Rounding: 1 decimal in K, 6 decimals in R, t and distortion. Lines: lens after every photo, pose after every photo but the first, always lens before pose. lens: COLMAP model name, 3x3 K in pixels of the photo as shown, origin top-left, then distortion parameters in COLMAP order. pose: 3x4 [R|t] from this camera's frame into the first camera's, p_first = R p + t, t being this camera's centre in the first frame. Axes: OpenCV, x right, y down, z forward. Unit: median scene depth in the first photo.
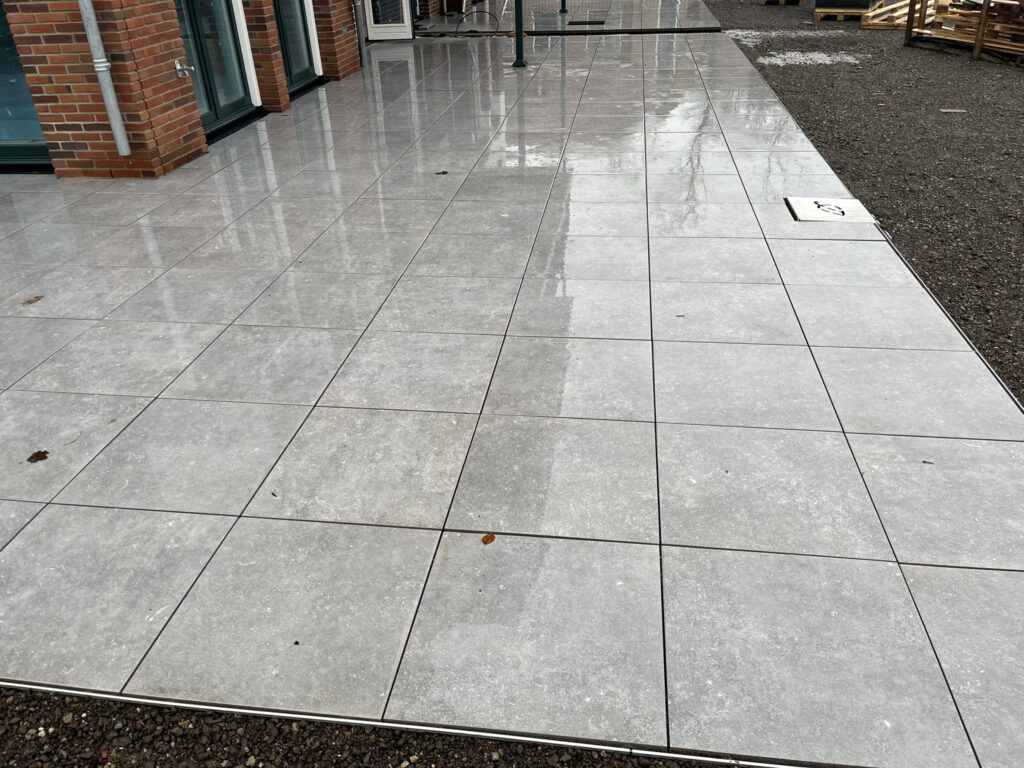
lens RADIAL K [[765.2, 0, 519.8], [0, 765.2, 387.4], [0, 0, 1]] dist [0.081357, -0.116220]
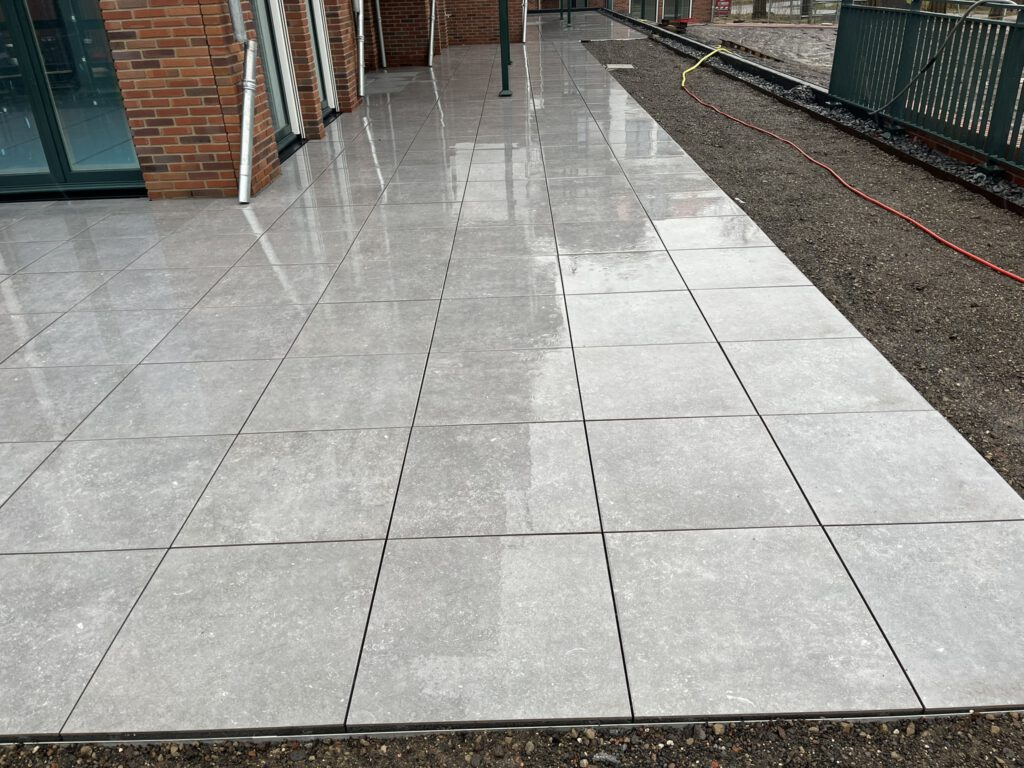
lens RADIAL K [[765.2, 0, 519.8], [0, 765.2, 387.4], [0, 0, 1]] dist [0.081357, -0.116220]
pose [[0.990127, -0.076873, 0.117216, -0.016042], [0.083386, 0.995176, -0.051696, 0.029260], [-0.112676, 0.060960, 0.991760, -0.006820]]
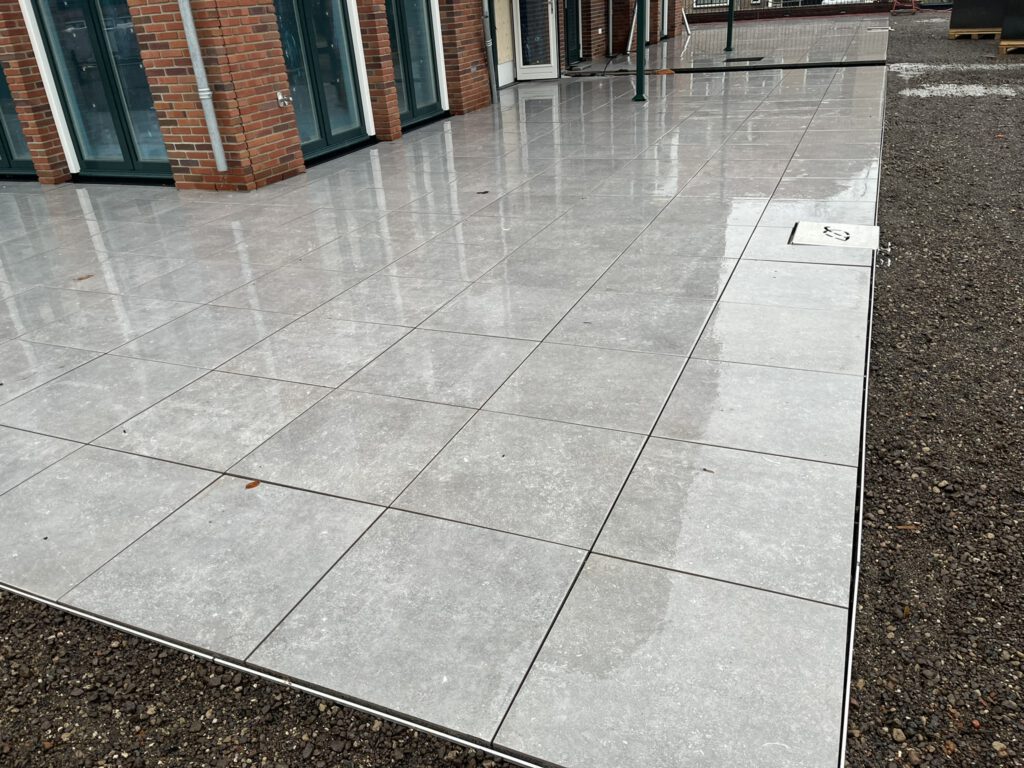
lens RADIAL K [[772.0, 0, 512.0], [0, 772.0, 384.0], [0, 0, 1]] dist [0.071073, -0.098742]
pose [[0.960636, 0.087505, -0.263670, 0.302860], [-0.102820, 0.993689, -0.044827, 0.032977], [0.258084, 0.070173, 0.963571, 0.005512]]
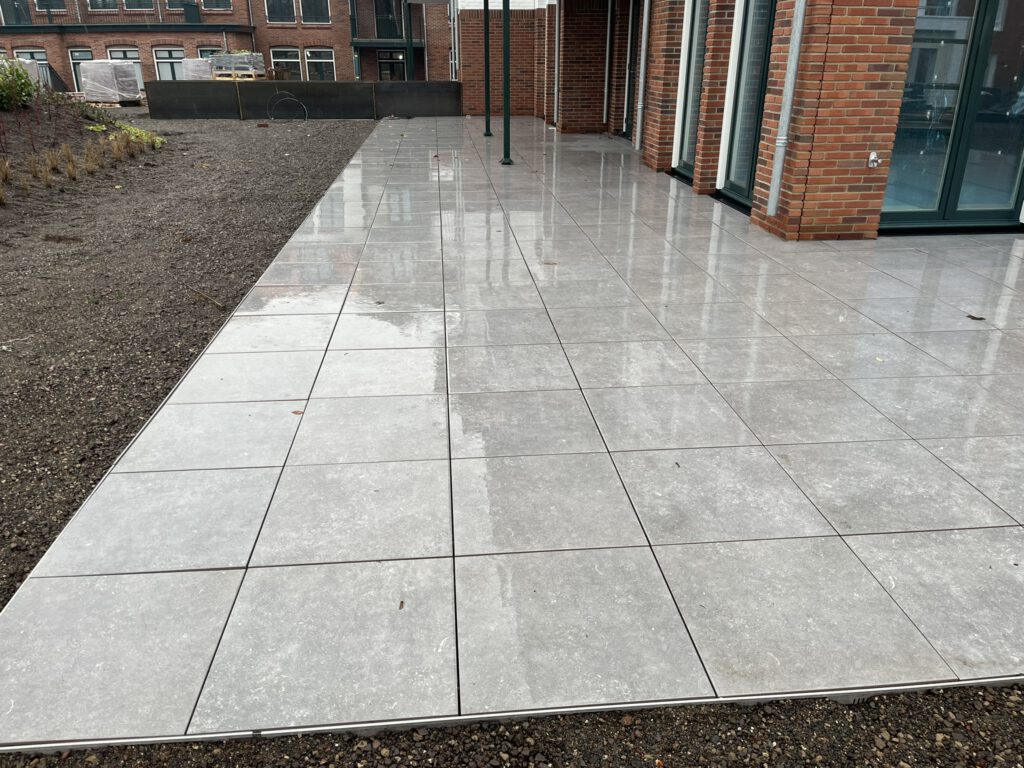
lens RADIAL K [[772.0, 0, 512.0], [0, 772.0, 384.0], [0, 0, 1]] dist [0.071073, -0.098742]
pose [[0.220753, 0.408293, -0.885757, 0.702601], [-0.507367, 0.823682, 0.253232, -0.228712], [0.832975, 0.393502, 0.388985, 0.371236]]
